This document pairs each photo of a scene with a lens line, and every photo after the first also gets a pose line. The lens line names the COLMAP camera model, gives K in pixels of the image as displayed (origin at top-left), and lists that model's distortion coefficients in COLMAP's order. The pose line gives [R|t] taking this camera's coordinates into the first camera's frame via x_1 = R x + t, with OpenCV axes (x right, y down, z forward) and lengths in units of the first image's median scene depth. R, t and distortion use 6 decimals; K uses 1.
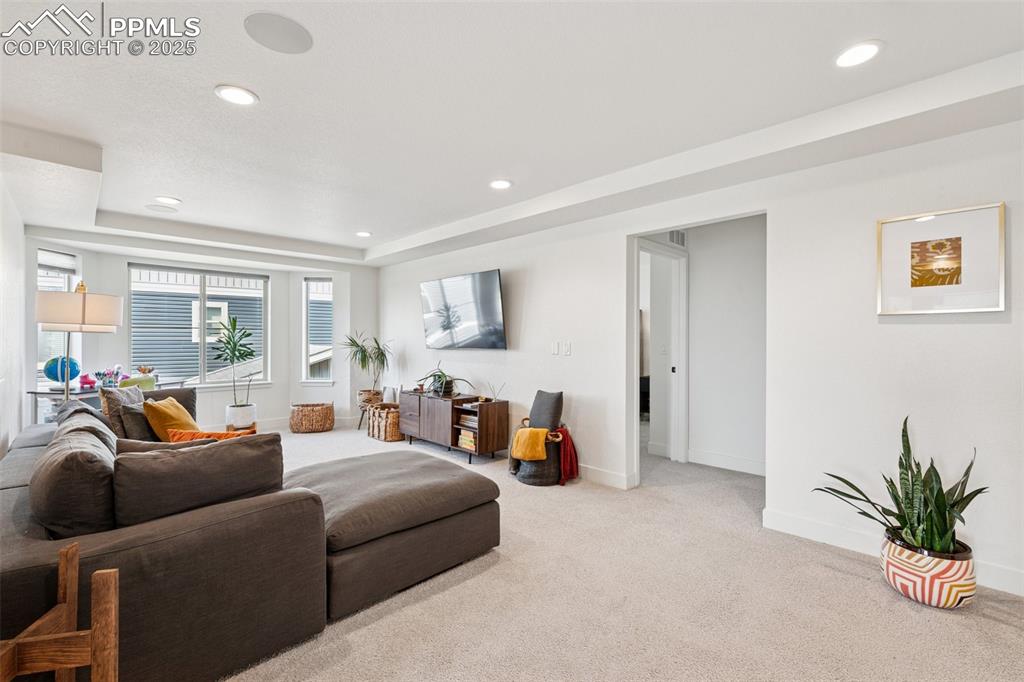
lens RADIAL K [[446.0, 0, 516.0], [0, 446.0, 342.1], [0, 0, 1]] dist [0.000633, 0.000025]
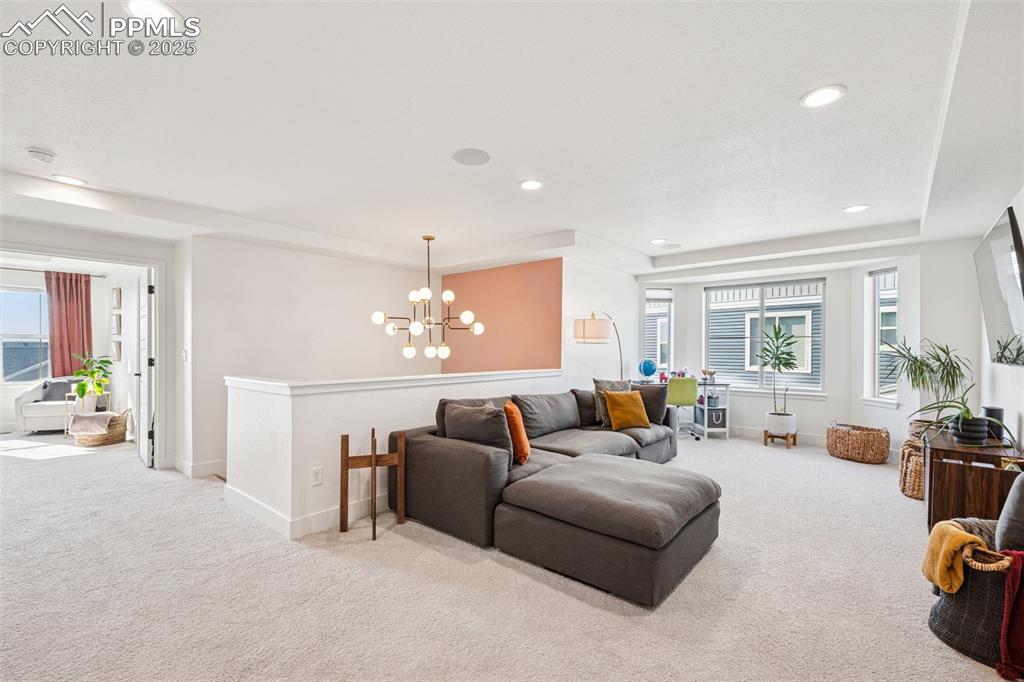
lens RADIAL K [[452.2, 0, 512.3], [0, 452.2, 357.5], [0, 0, 1]] dist [0.000019, 0.000046]
pose [[0.070217, 0.018656, -0.997357, 0.446426], [-0.006143, 0.999814, 0.018269, 0.001143], [0.997513, 0.004844, 0.070318, 0.425109]]
